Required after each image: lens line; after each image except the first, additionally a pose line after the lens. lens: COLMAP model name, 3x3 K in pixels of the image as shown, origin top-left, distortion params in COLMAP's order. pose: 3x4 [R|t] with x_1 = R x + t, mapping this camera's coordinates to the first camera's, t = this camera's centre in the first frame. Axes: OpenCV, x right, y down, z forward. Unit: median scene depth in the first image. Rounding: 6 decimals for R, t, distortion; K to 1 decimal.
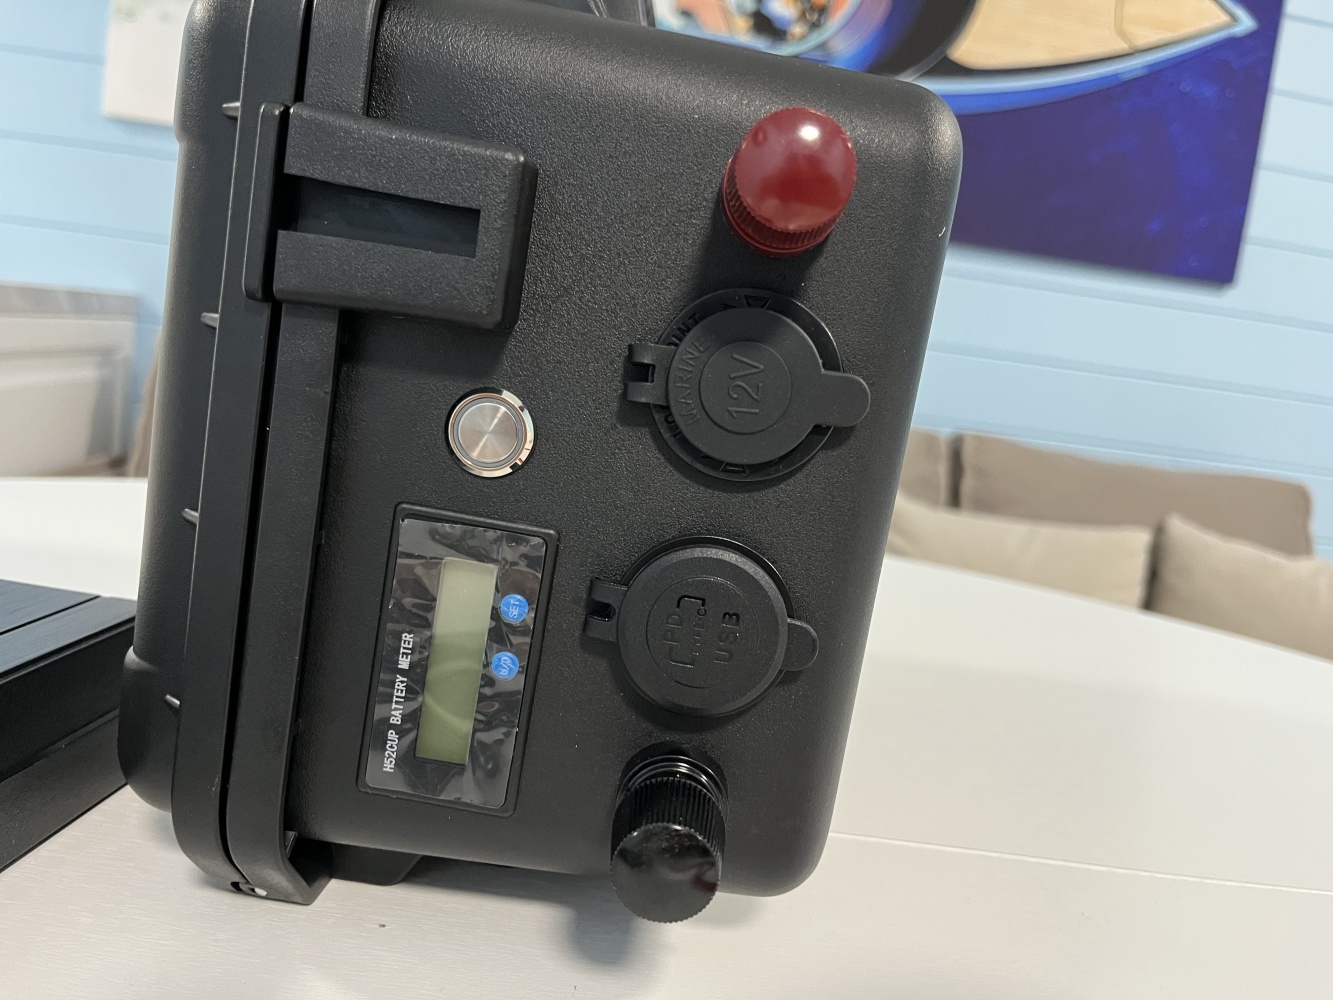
lens RADIAL K [[1031.9, 0, 666.5], [0, 1031.9, 500.0], [0, 0, 1]] dist [0.034422, -0.073544]
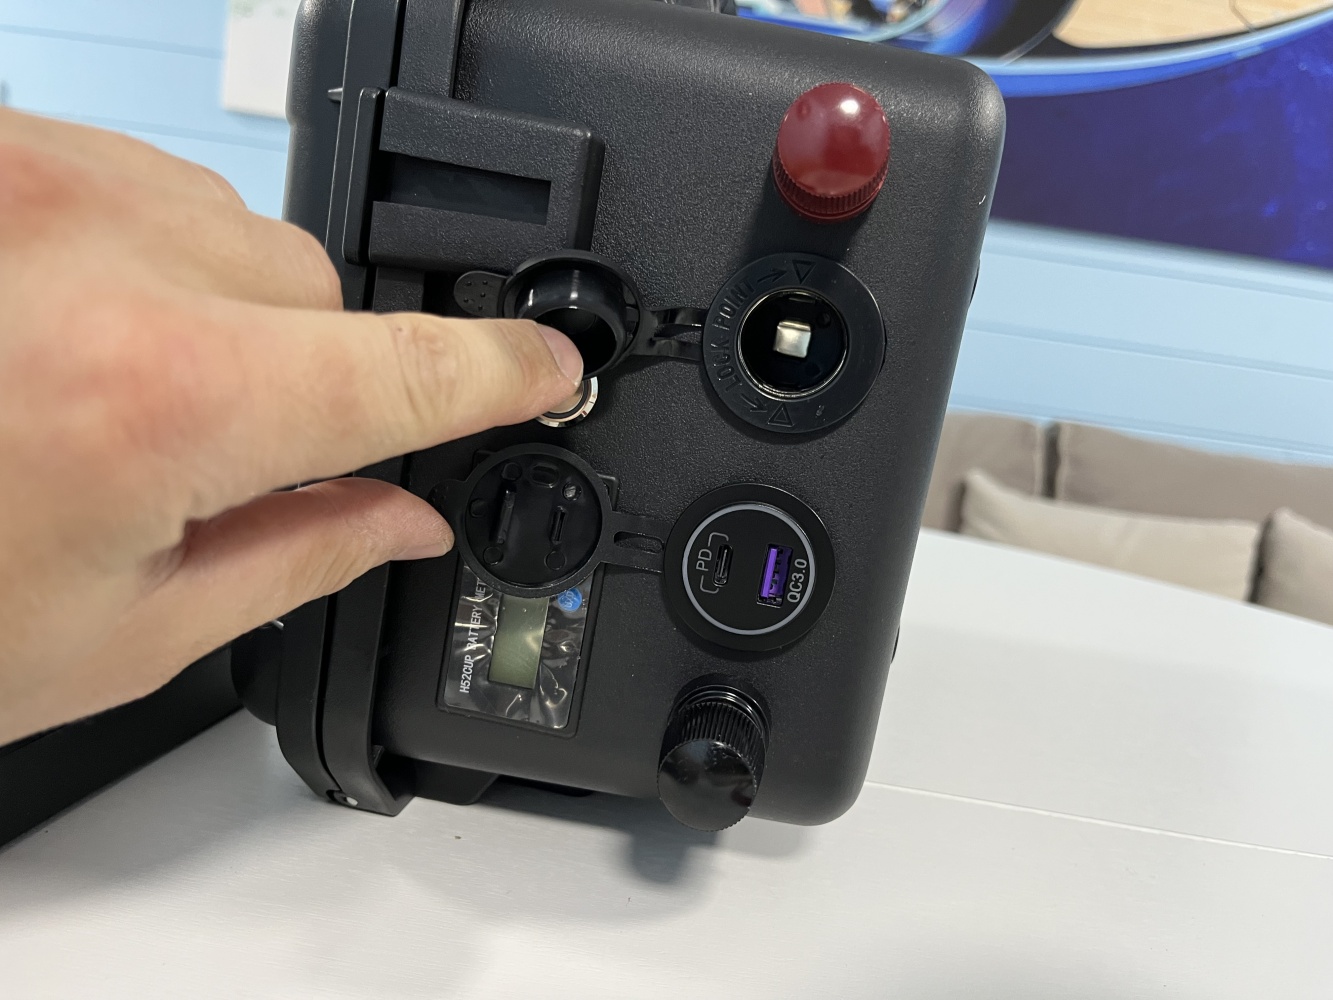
lens RADIAL K [[1031.9, 0, 666.5], [0, 1031.9, 500.0], [0, 0, 1]] dist [0.034422, -0.073544]
pose [[0.995833, 0.019097, -0.089169, 0.044928], [-0.018099, 0.999764, 0.011991, 0.041646], [0.089376, -0.010327, 0.995944, -0.088271]]
